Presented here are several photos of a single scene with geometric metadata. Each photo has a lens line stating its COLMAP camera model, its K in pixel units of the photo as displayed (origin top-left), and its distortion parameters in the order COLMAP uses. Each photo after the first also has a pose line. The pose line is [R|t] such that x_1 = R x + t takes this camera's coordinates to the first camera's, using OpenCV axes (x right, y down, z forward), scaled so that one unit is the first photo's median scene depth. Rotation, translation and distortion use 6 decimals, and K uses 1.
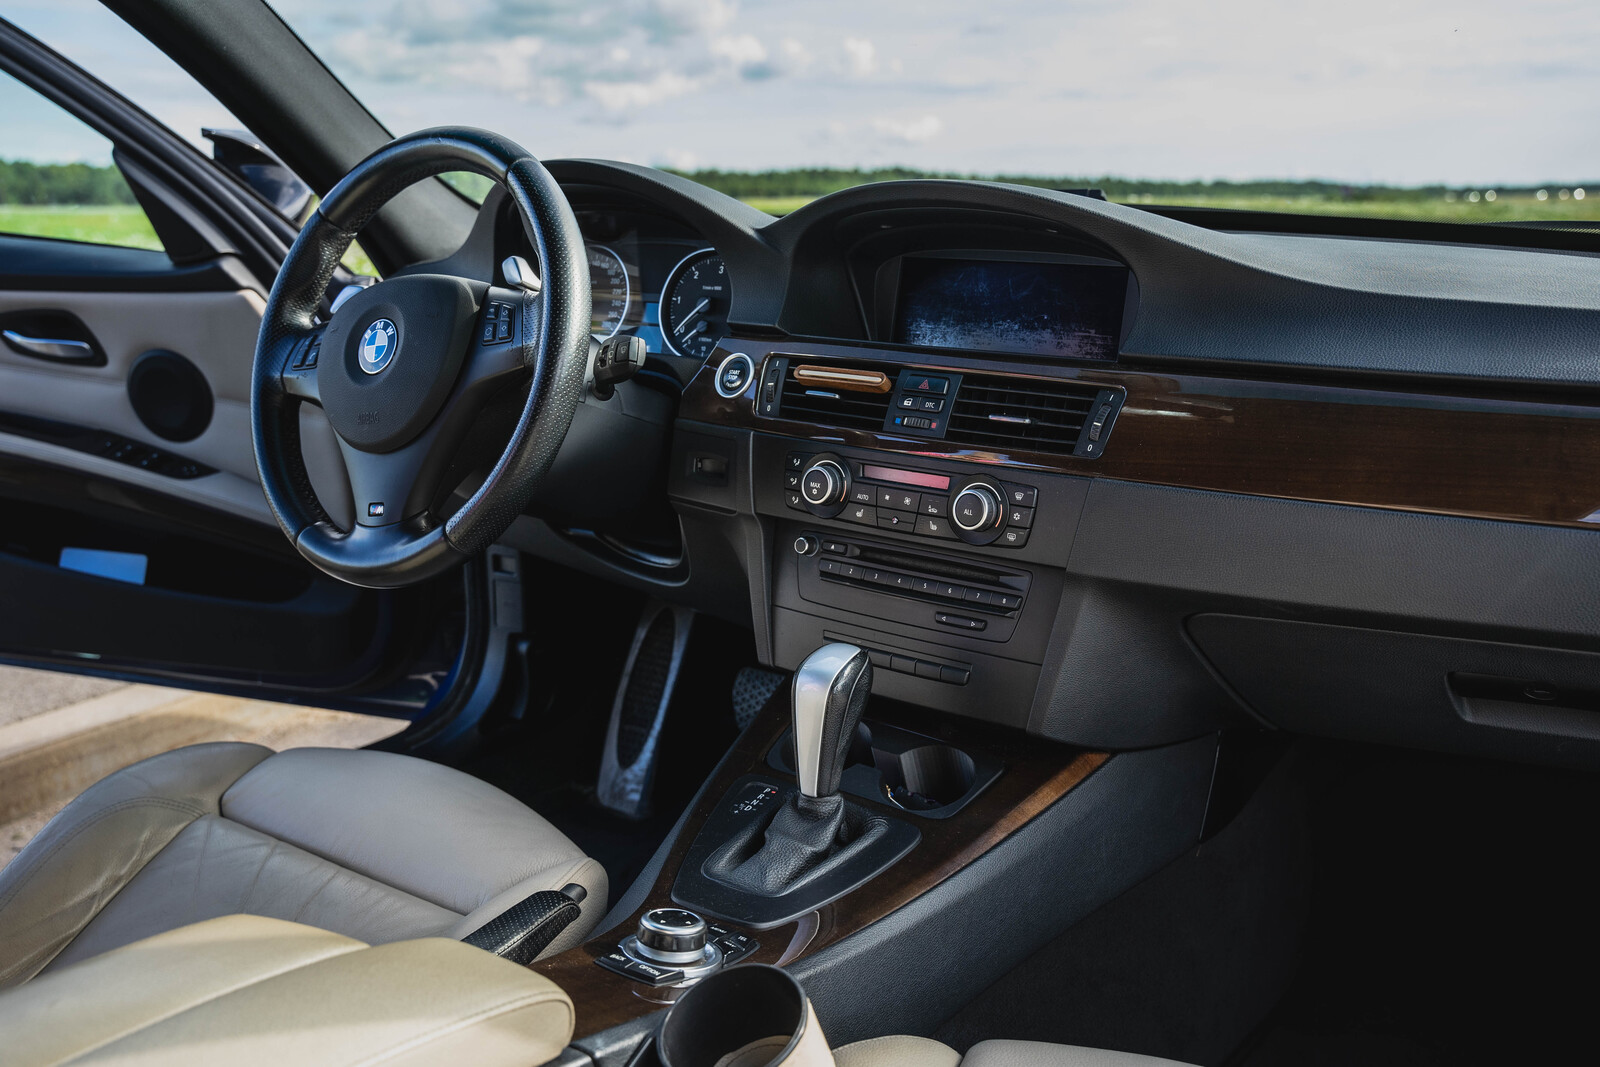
lens RADIAL K [[1478.2, 0, 800.0], [0, 1478.2, 528.9], [0, 0, 1]] dist [-0.052908, 0.000000]
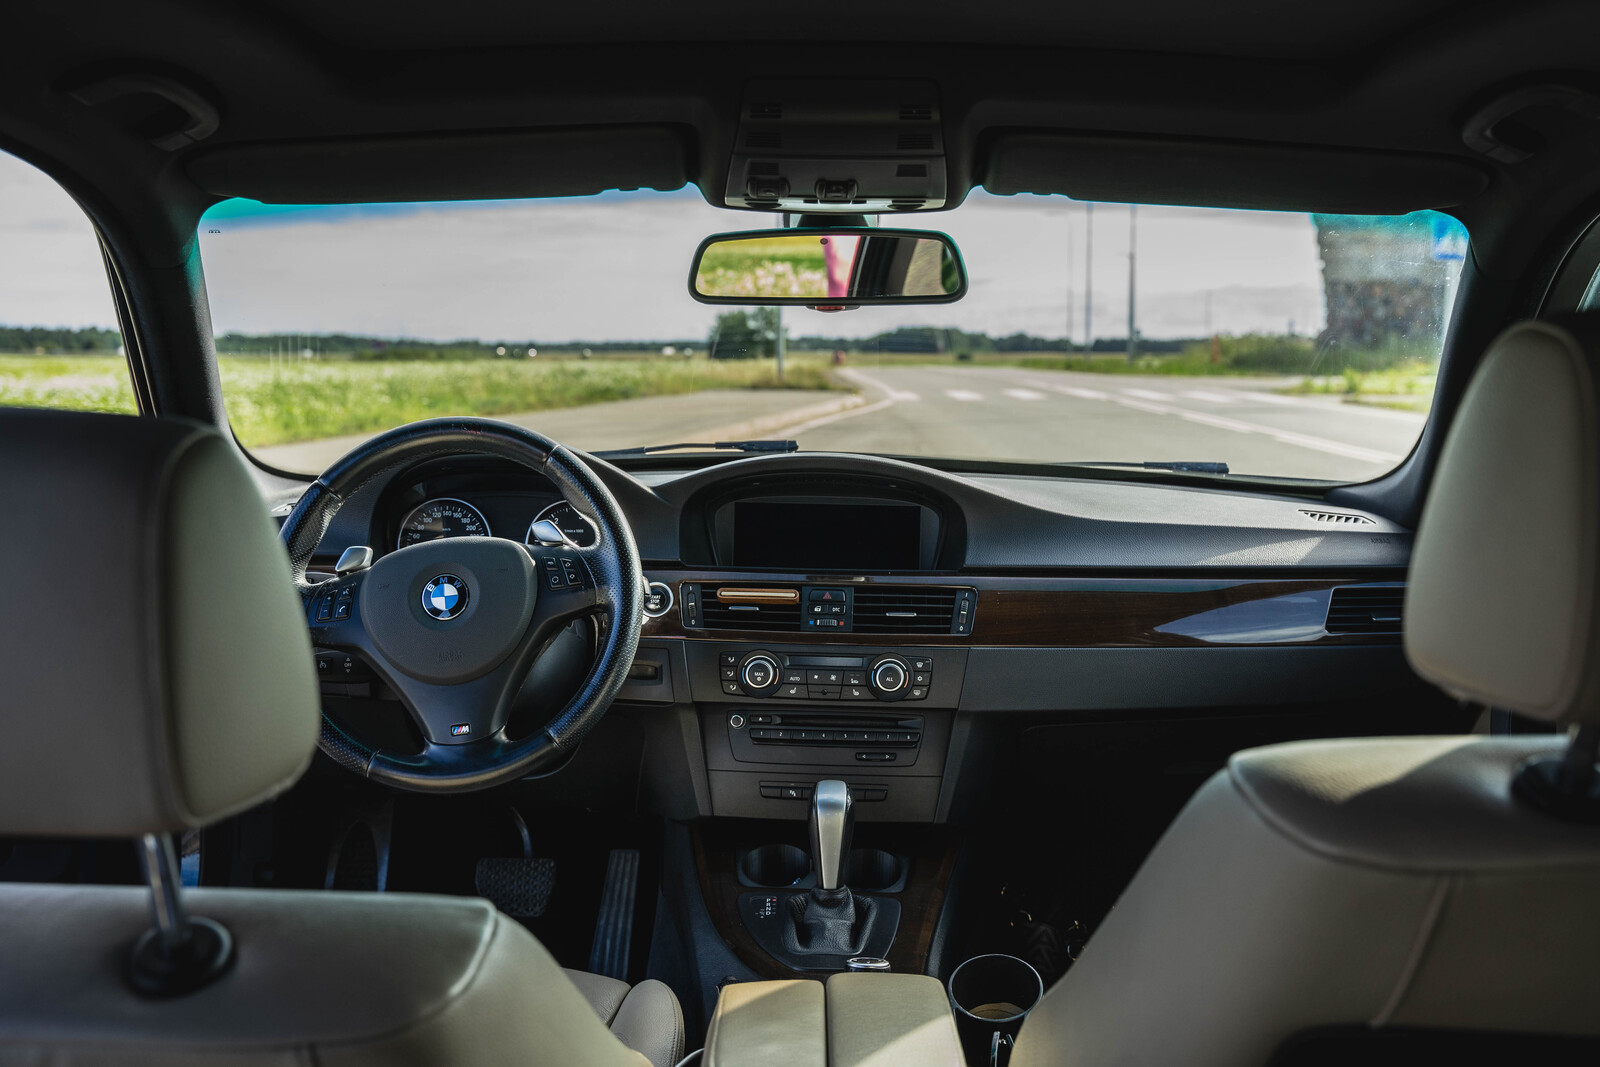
lens RADIAL K [[1726.6, 0, 800.4], [0, 1726.6, 535.6], [0, 0, 1]] dist [-0.076761, 0.000000]
pose [[0.839969, -0.060301, 0.539274, -0.834348], [0.119332, 0.990005, -0.075170, -0.032819], [-0.529351, 0.127493, 0.838769, -0.393333]]
